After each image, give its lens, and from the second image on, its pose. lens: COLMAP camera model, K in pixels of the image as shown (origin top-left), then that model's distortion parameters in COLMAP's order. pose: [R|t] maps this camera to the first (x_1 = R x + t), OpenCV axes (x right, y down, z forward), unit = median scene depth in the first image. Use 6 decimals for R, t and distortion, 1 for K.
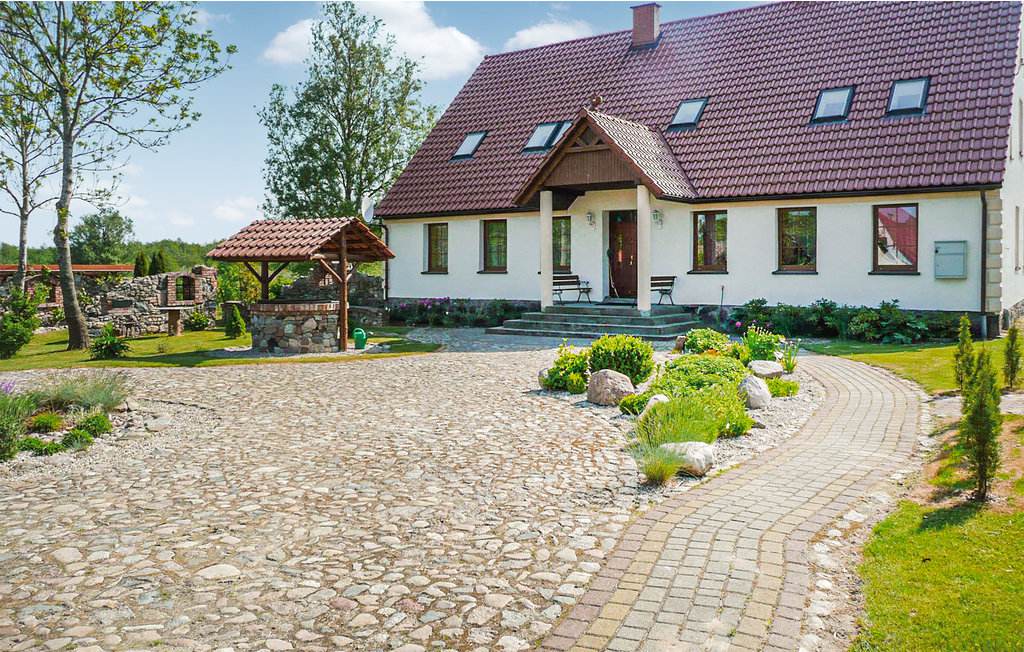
lens RADIAL K [[1124.6, 0, 534.7], [0, 1124.6, 271.5], [0, 0, 1]] dist [-0.050195, 0.000000]
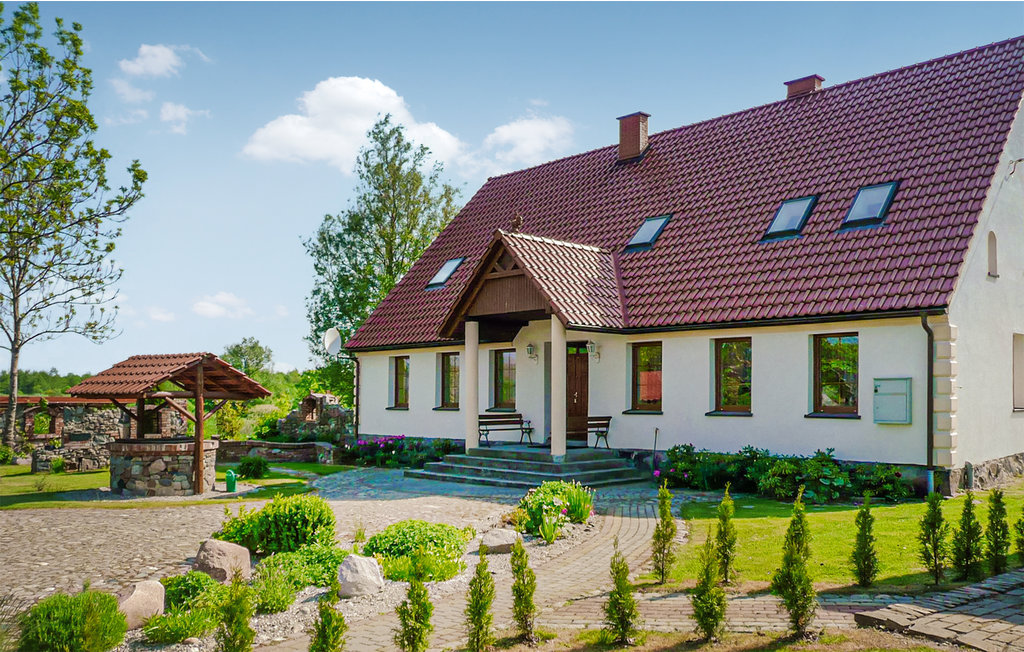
lens RADIAL K [[1124.6, 0, 511.7], [0, 1124.6, 325.4], [0, 0, 1]] dist [-0.050195, 0.000000]
pose [[0.972711, -0.009174, -0.231840, 0.257461], [-0.005631, 0.997990, -0.063117, -0.010964], [0.231953, 0.062700, 0.970704, 0.121598]]
